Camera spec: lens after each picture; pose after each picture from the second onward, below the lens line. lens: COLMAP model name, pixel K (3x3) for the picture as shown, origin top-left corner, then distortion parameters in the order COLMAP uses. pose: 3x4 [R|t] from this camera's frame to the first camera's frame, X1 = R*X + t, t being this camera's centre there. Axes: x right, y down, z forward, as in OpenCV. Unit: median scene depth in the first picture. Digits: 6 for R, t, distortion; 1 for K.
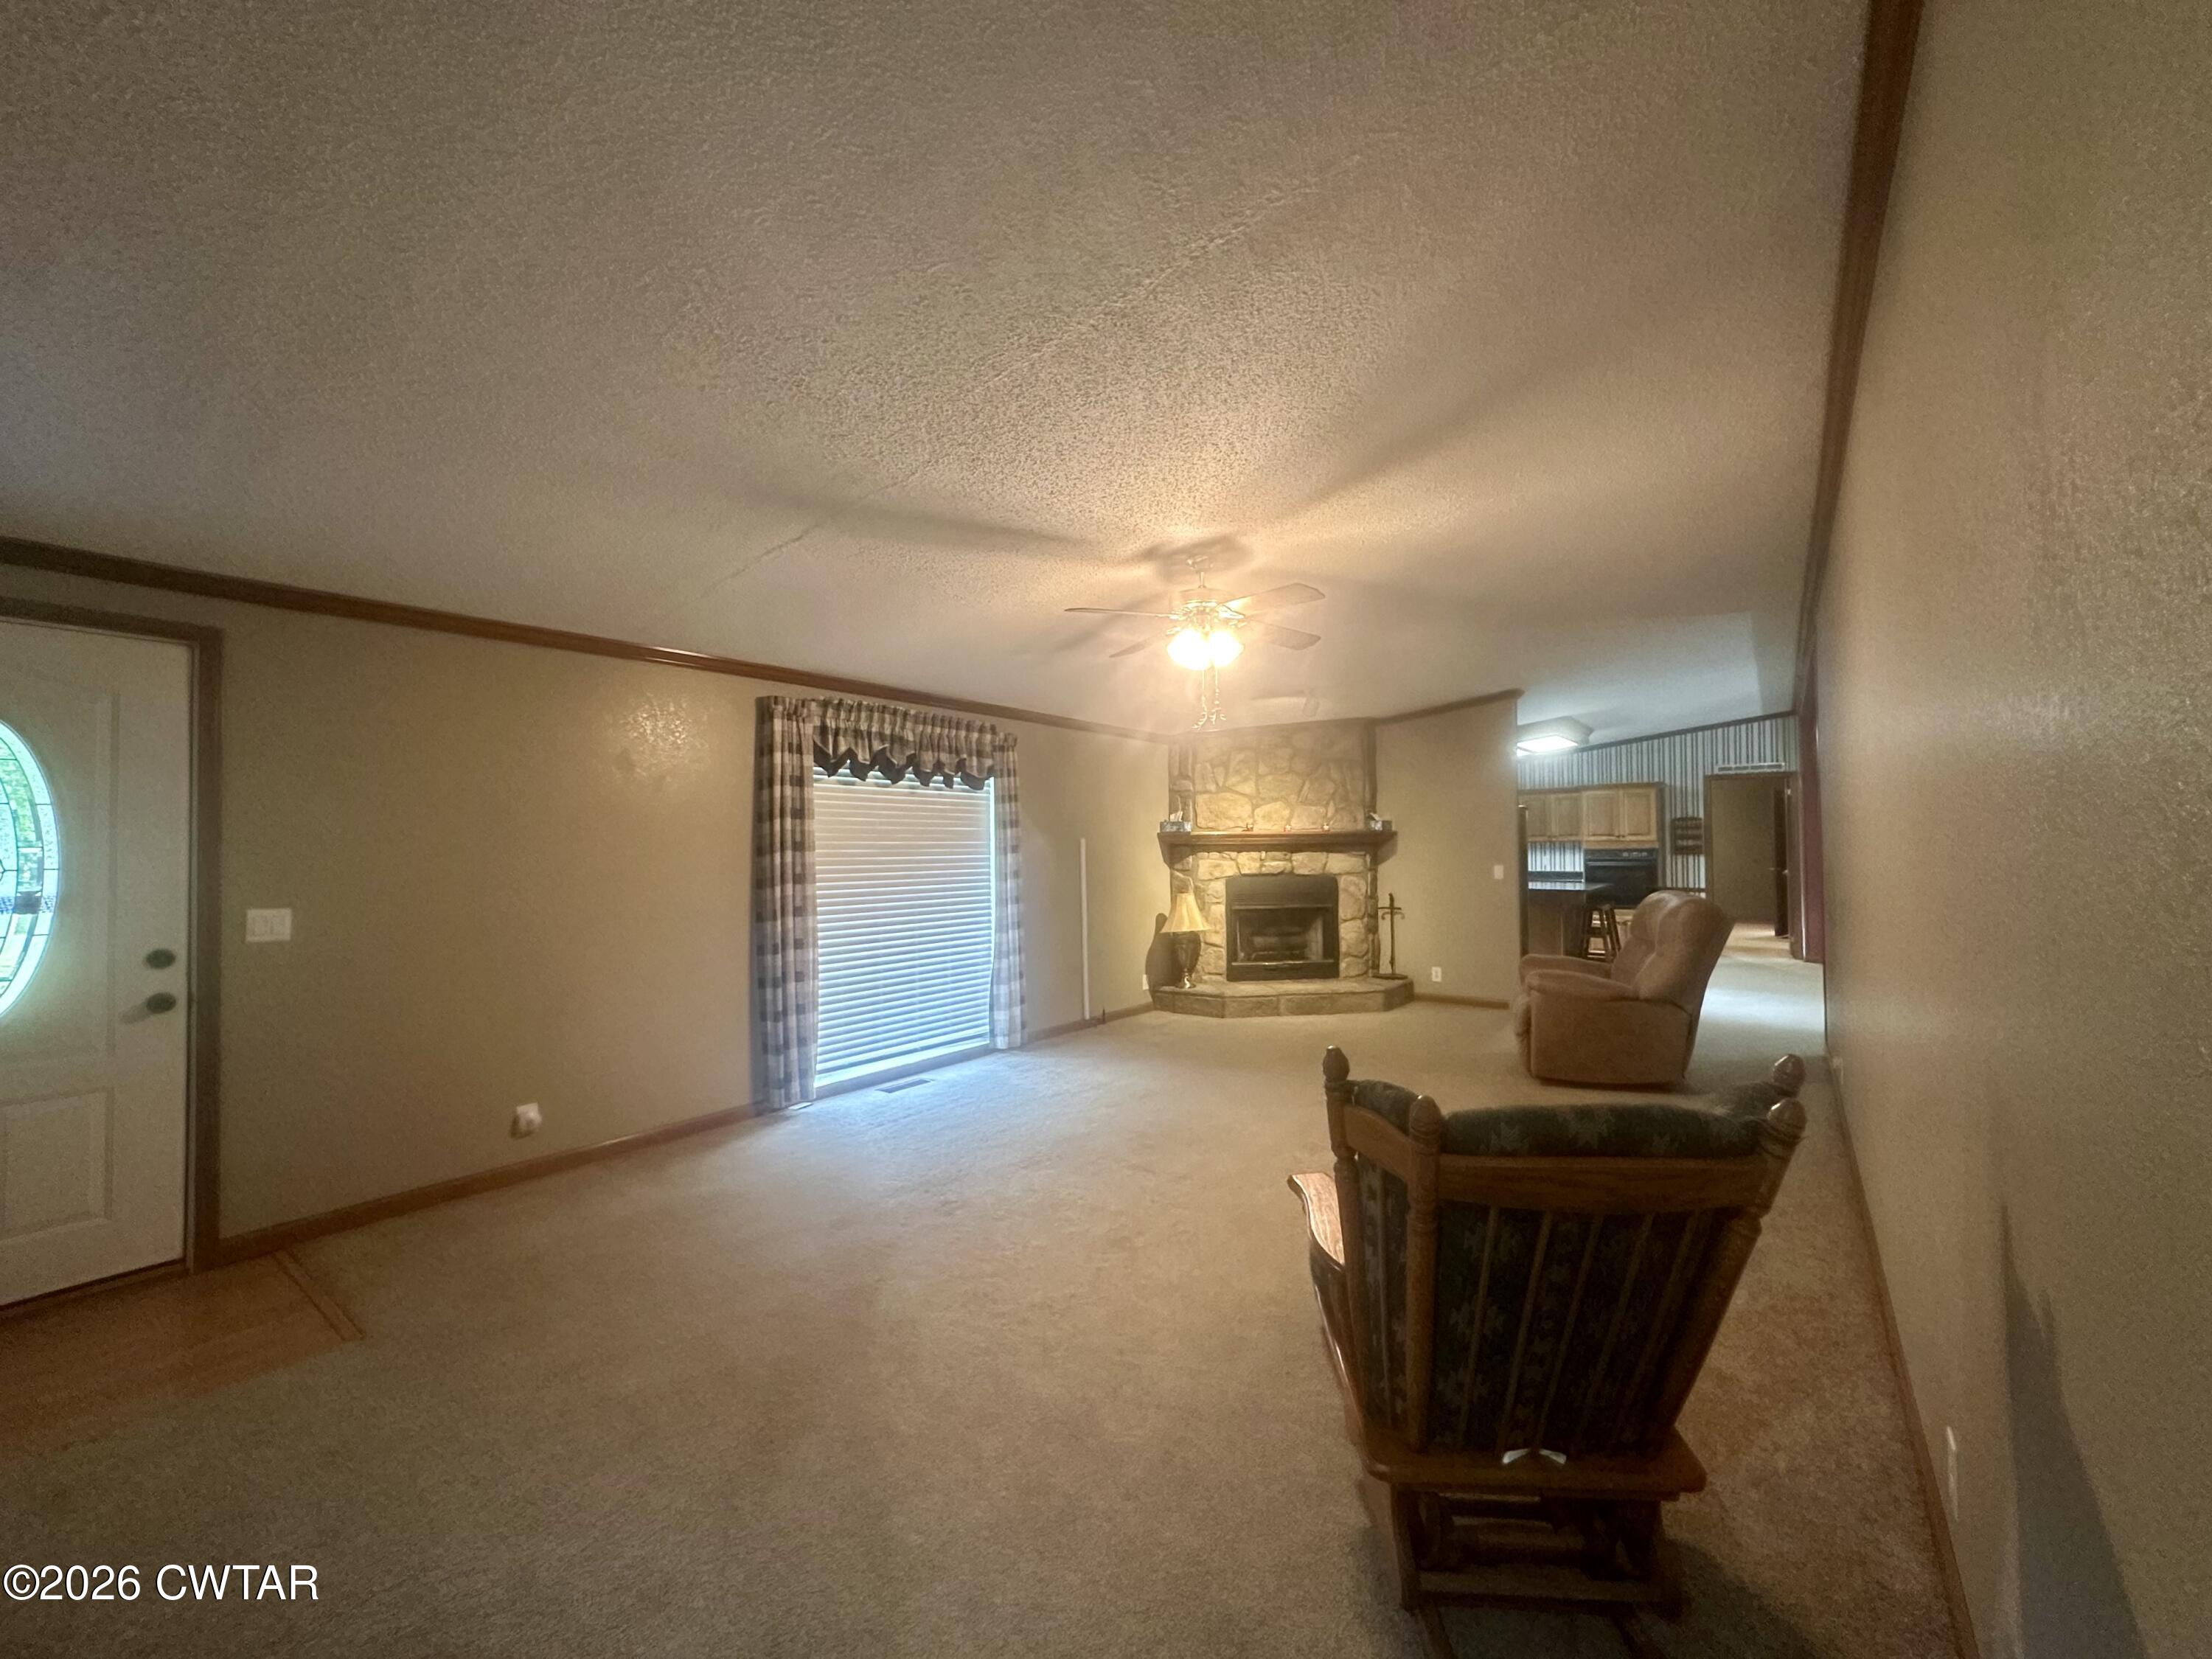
lens RADIAL K [[882.7, 0, 1103.0], [0, 882.7, 828.0], [0, 0, 1]] dist [-0.003381, -0.000295]
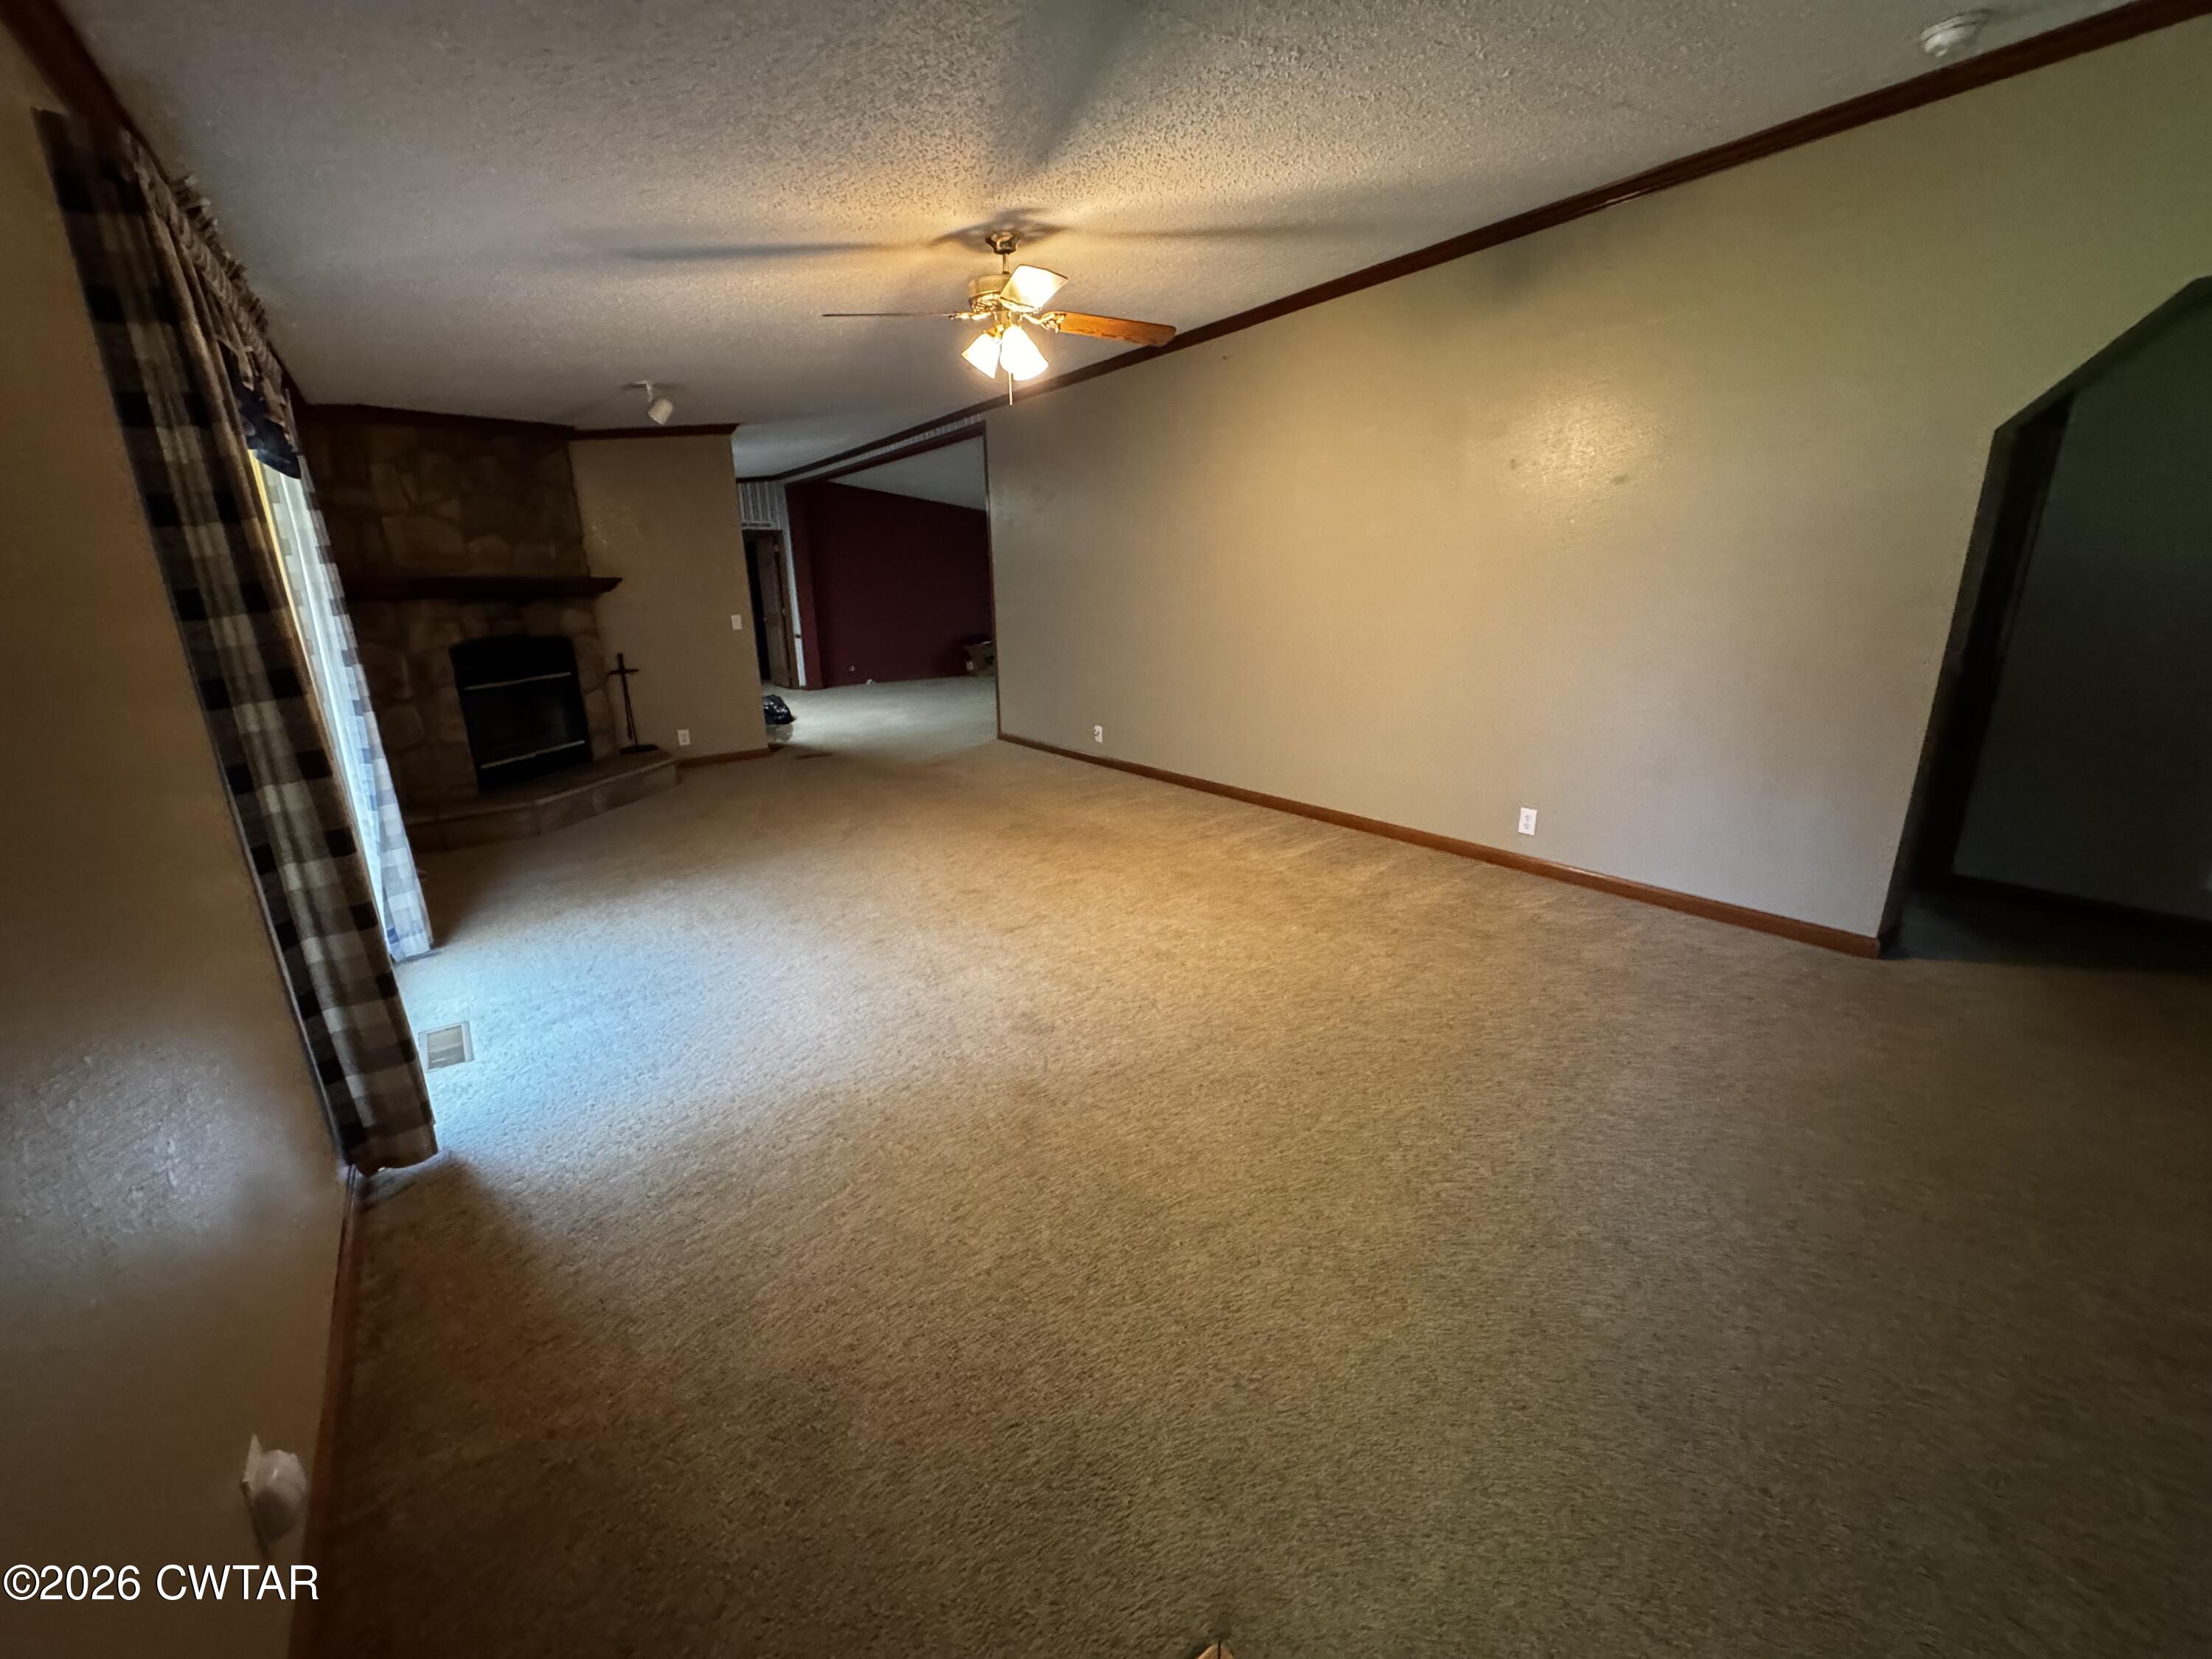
lens RADIAL K [[886.4, 0, 1106.9], [0, 886.4, 836.0], [0, 0, 1]] dist [0.001834, 0.000263]
pose [[0.273423, -0.258155, 0.926604, -0.401708], [-0.007294, 0.962729, 0.270371, 0.008378], [-0.961866, -0.080684, 0.261350, 0.311554]]
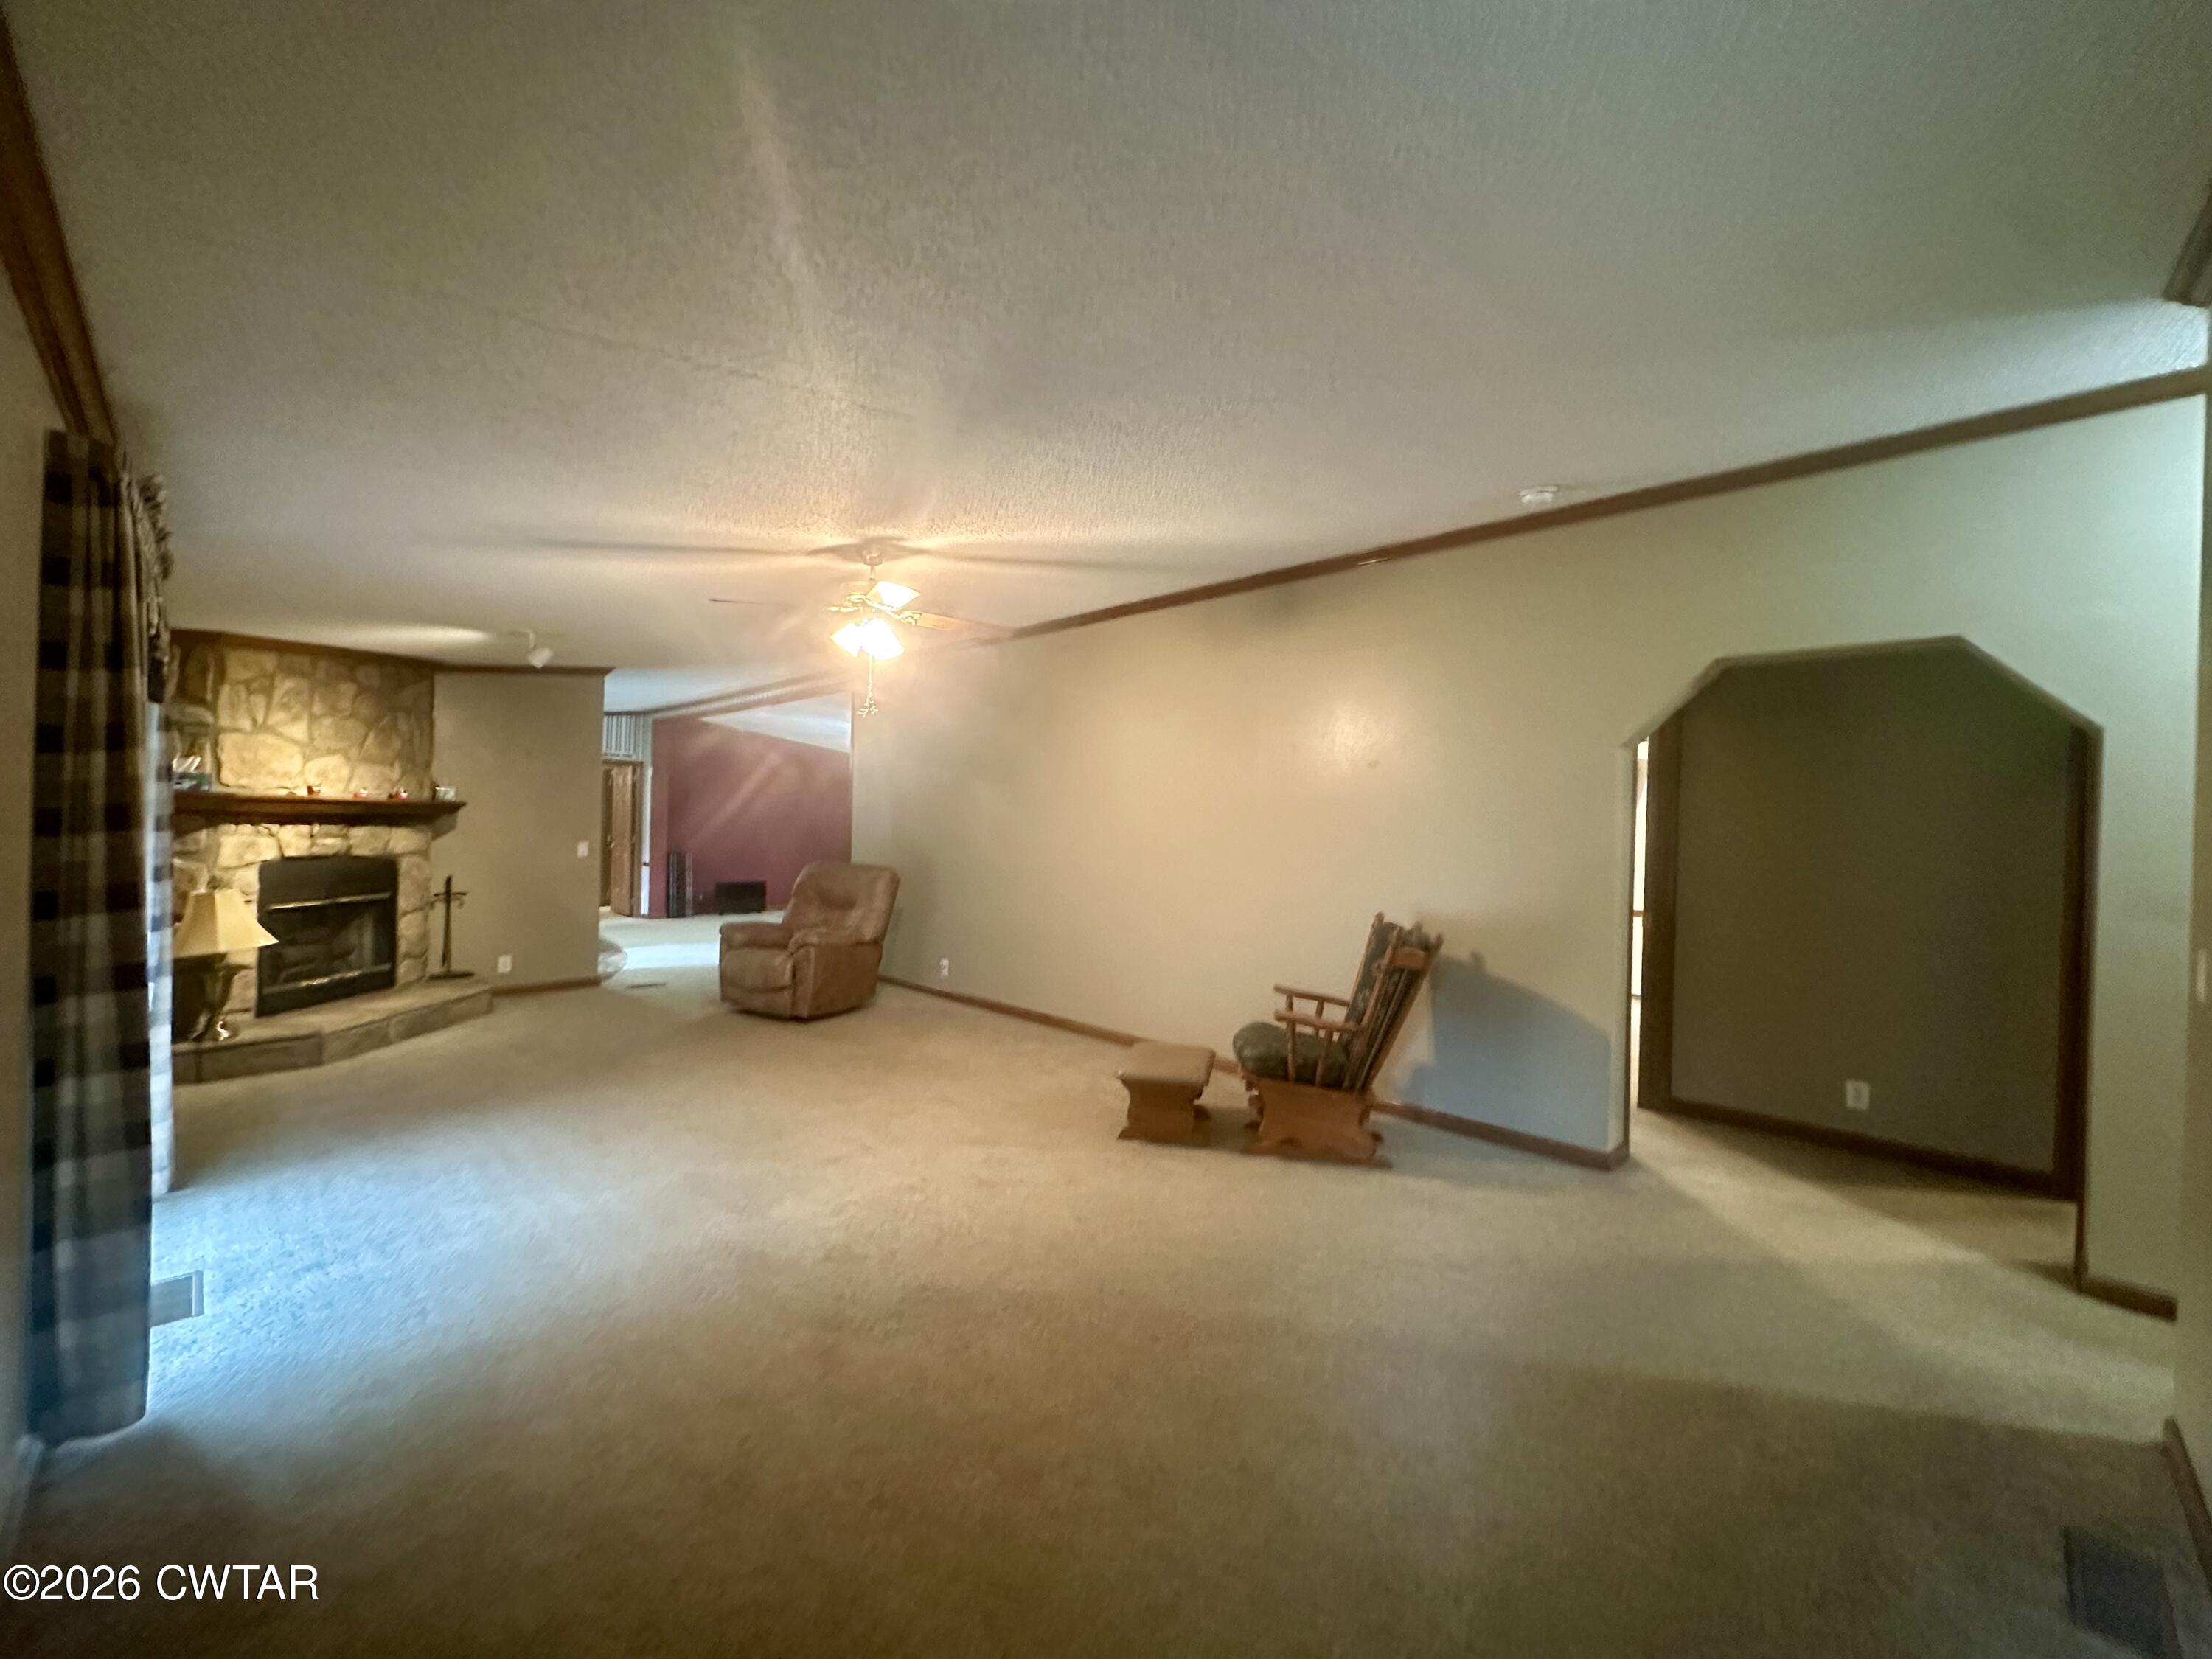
lens RADIAL K [[882.7, 0, 1103.0], [0, 882.7, 828.0], [0, 0, 1]] dist [-0.003381, -0.000295]
pose [[0.127093, 0.011458, 0.991825, -0.434283], [-0.045722, 0.998938, -0.005681, 0.004918], [-0.990836, -0.044626, 0.127482, 0.290400]]
